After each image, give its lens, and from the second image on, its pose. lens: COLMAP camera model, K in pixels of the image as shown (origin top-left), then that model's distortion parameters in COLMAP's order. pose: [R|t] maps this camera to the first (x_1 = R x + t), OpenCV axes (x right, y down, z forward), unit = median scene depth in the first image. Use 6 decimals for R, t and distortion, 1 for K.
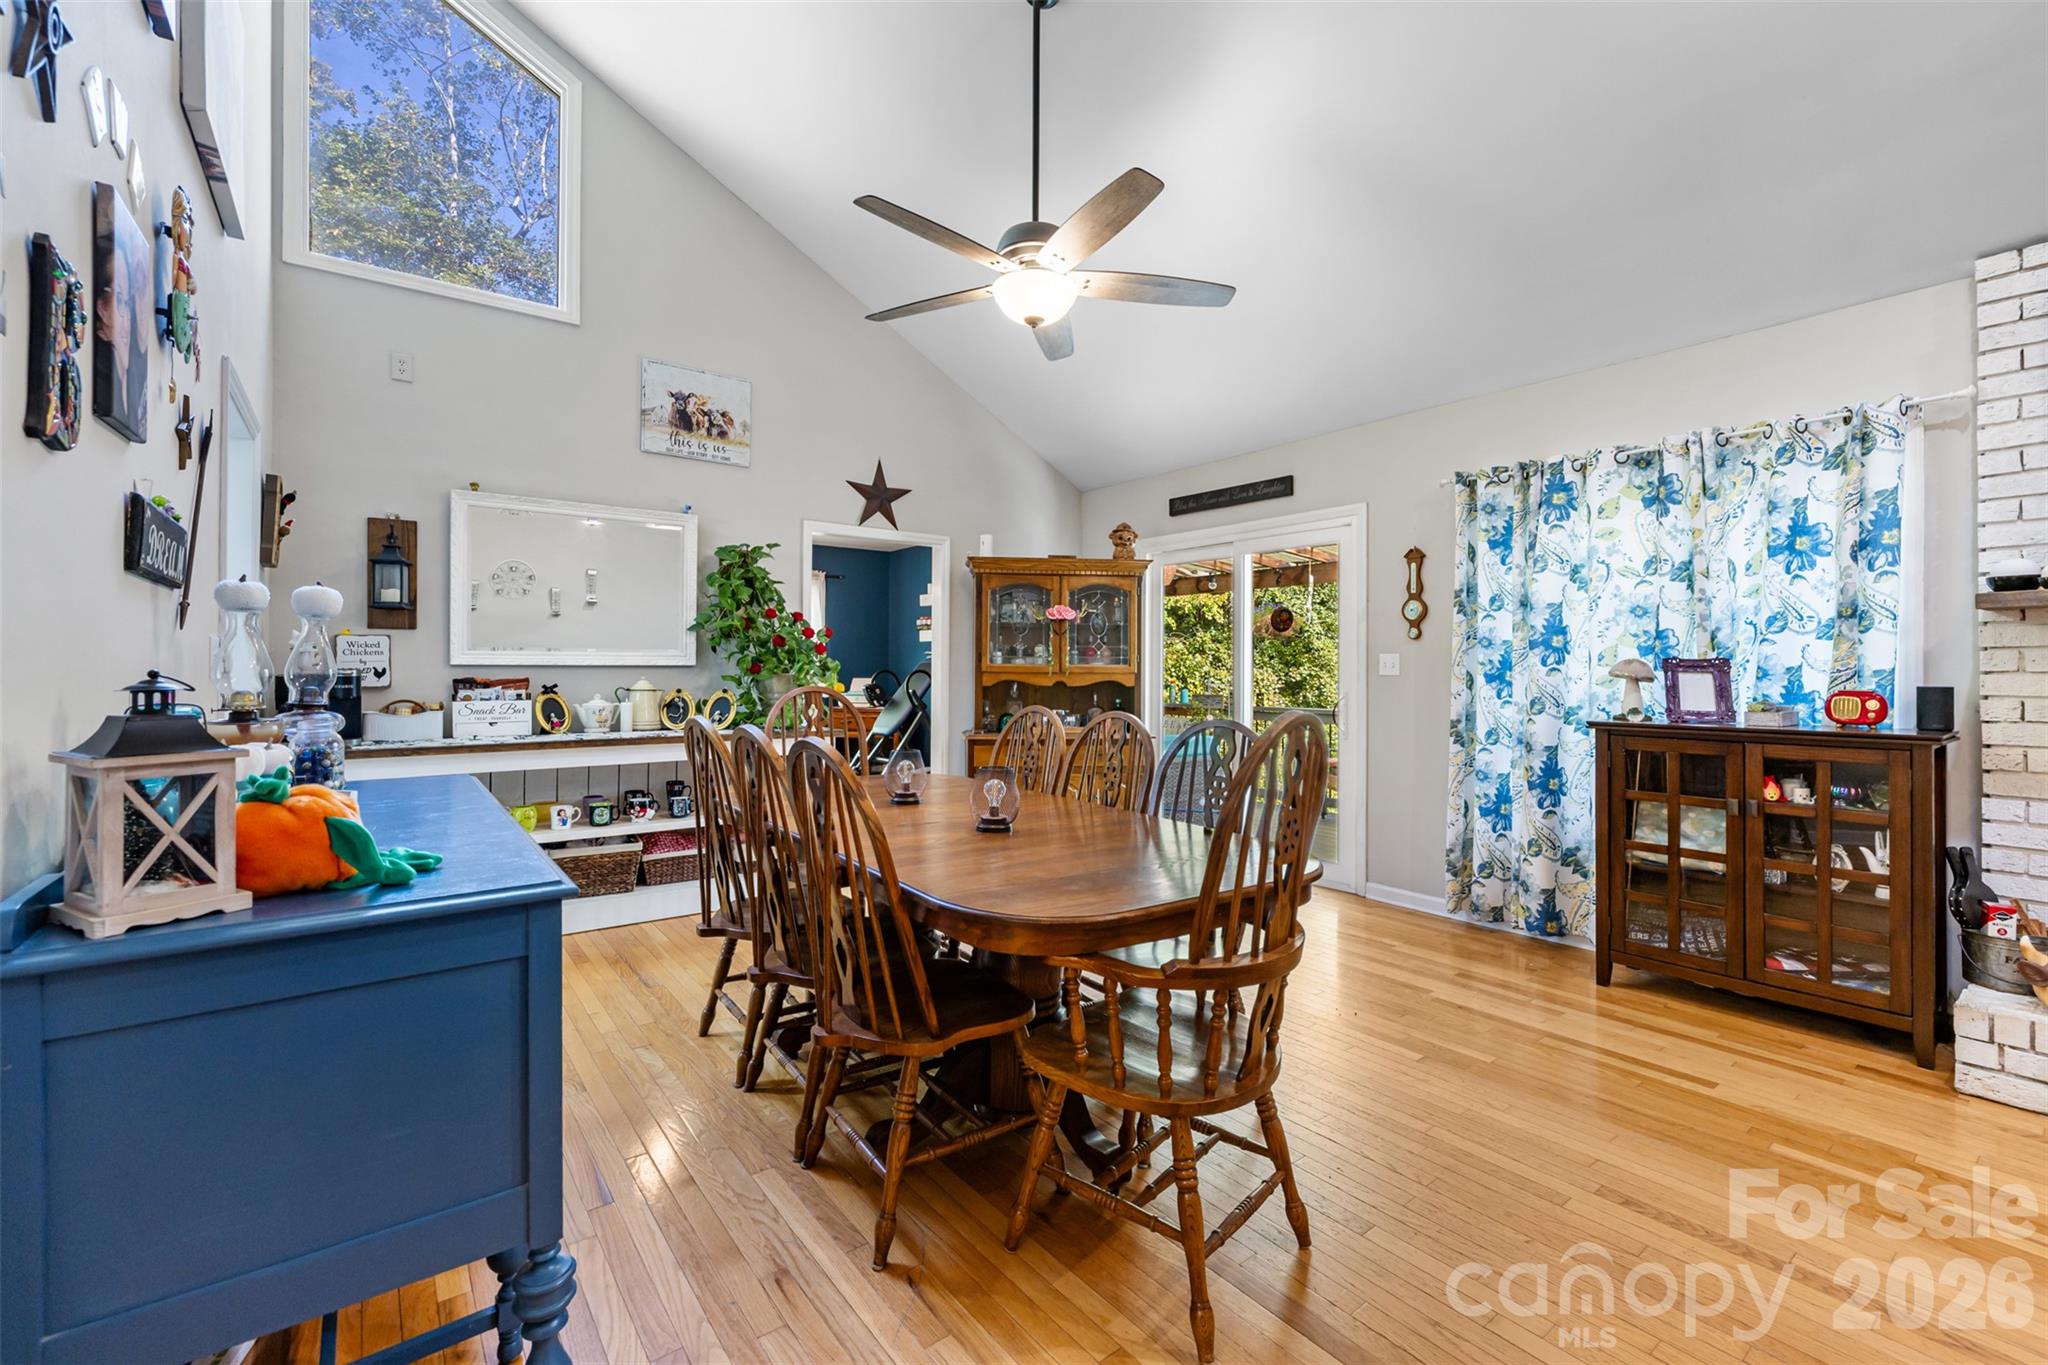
lens RADIAL K [[860.6, 0, 1028.6], [0, 860.6, 668.3], [0, 0, 1]] dist [0.001930, 0.000252]
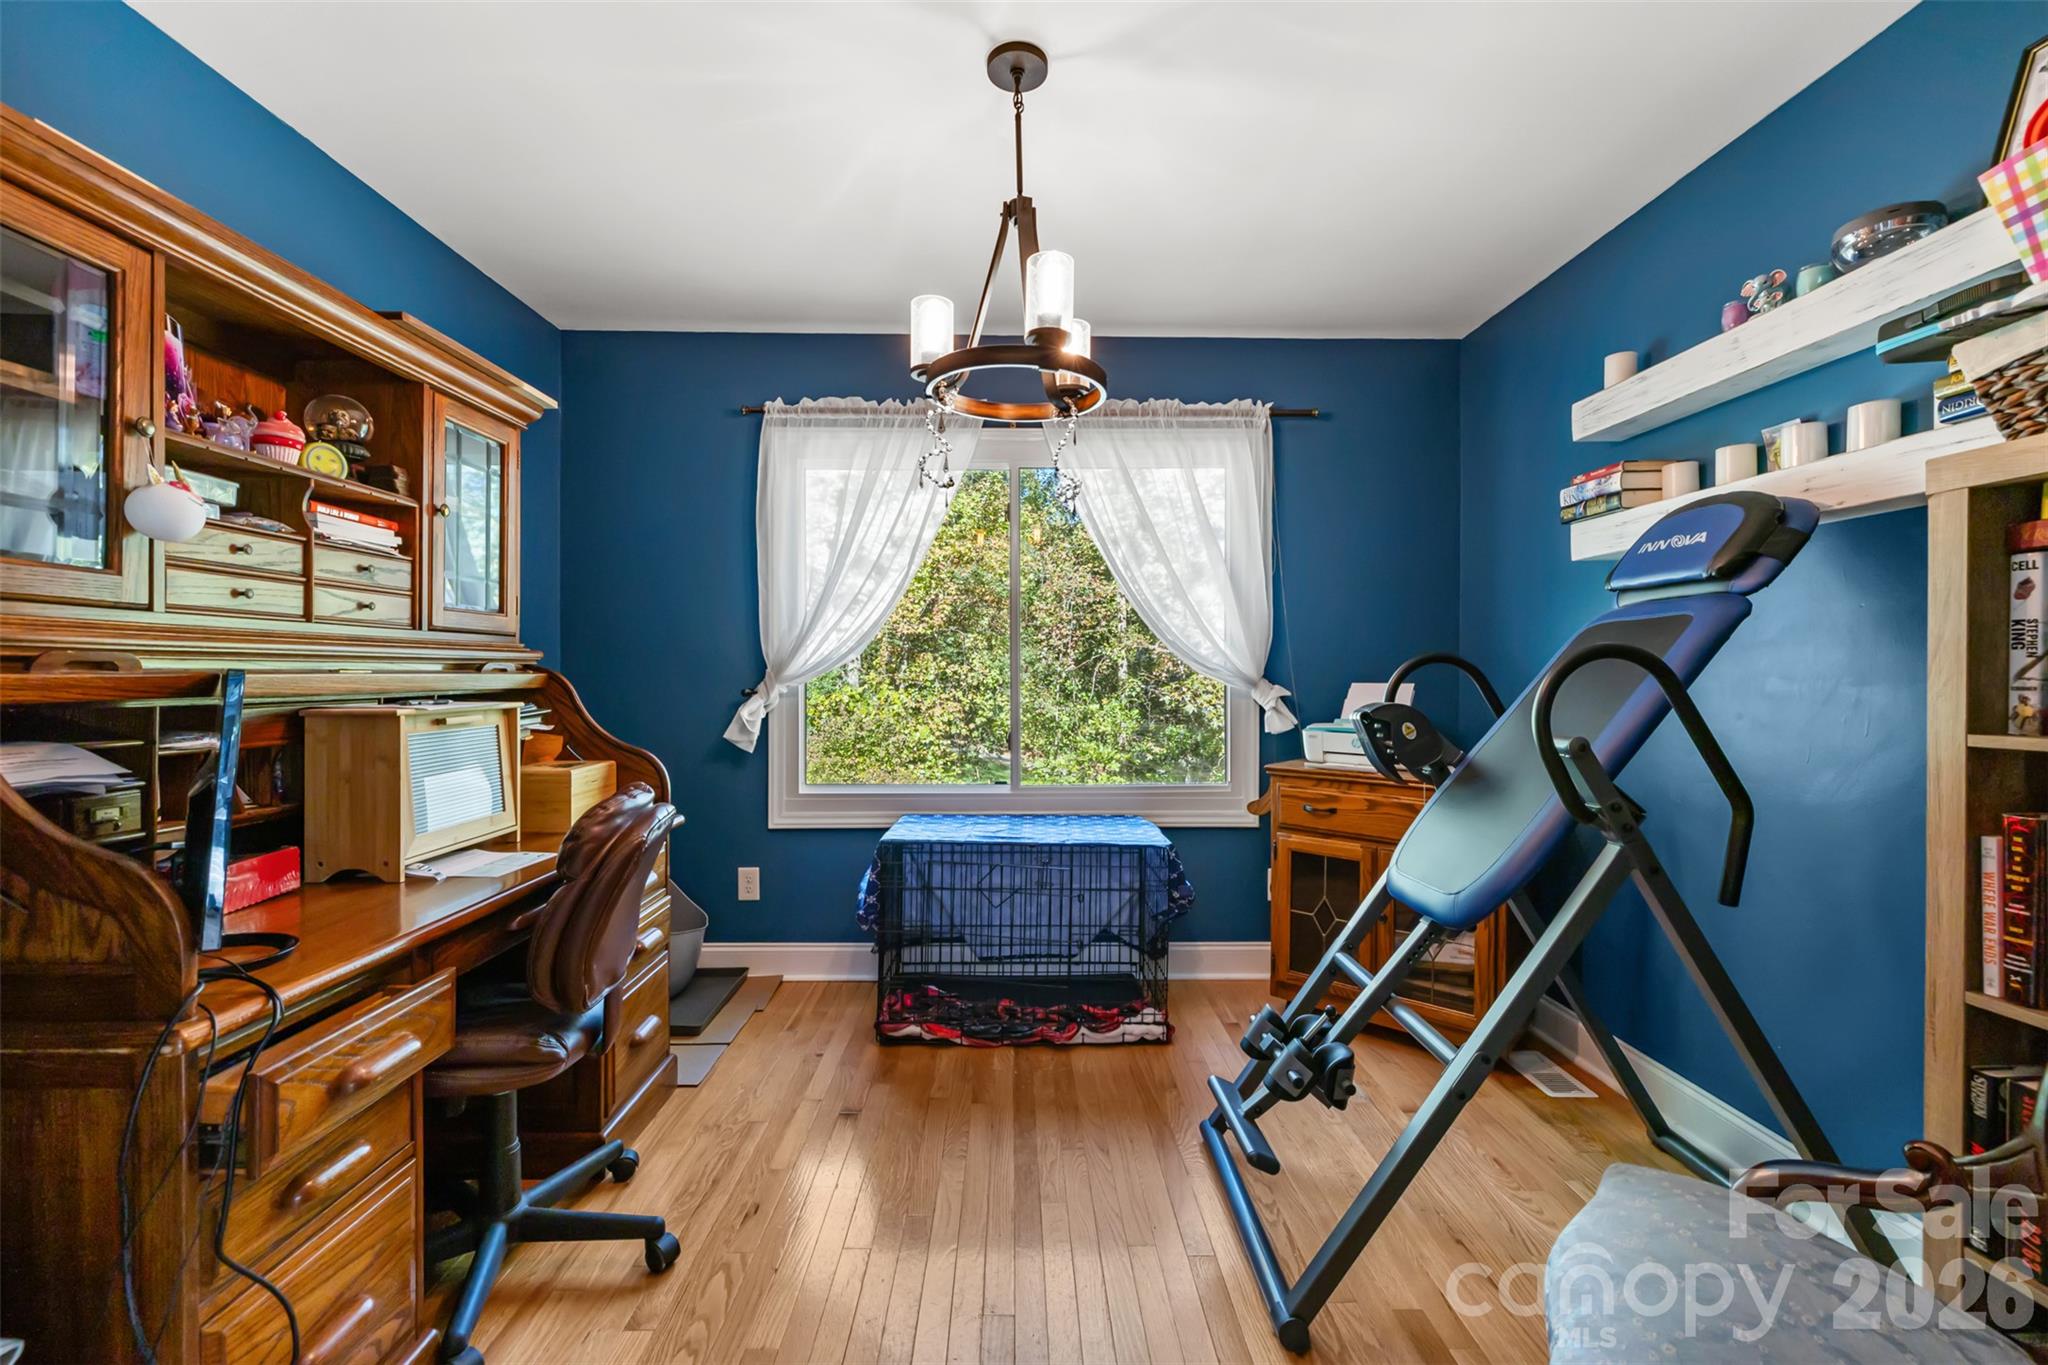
lens RADIAL K [[860.6, 0, 1028.6], [0, 860.6, 668.3], [0, 0, 1]] dist [0.001930, 0.000252]
pose [[0.805732, -0.007186, -0.592236, -0.111033], [0.003620, 0.999967, -0.007209, 0.008347], [0.592269, 0.003665, 0.805732, 0.706384]]
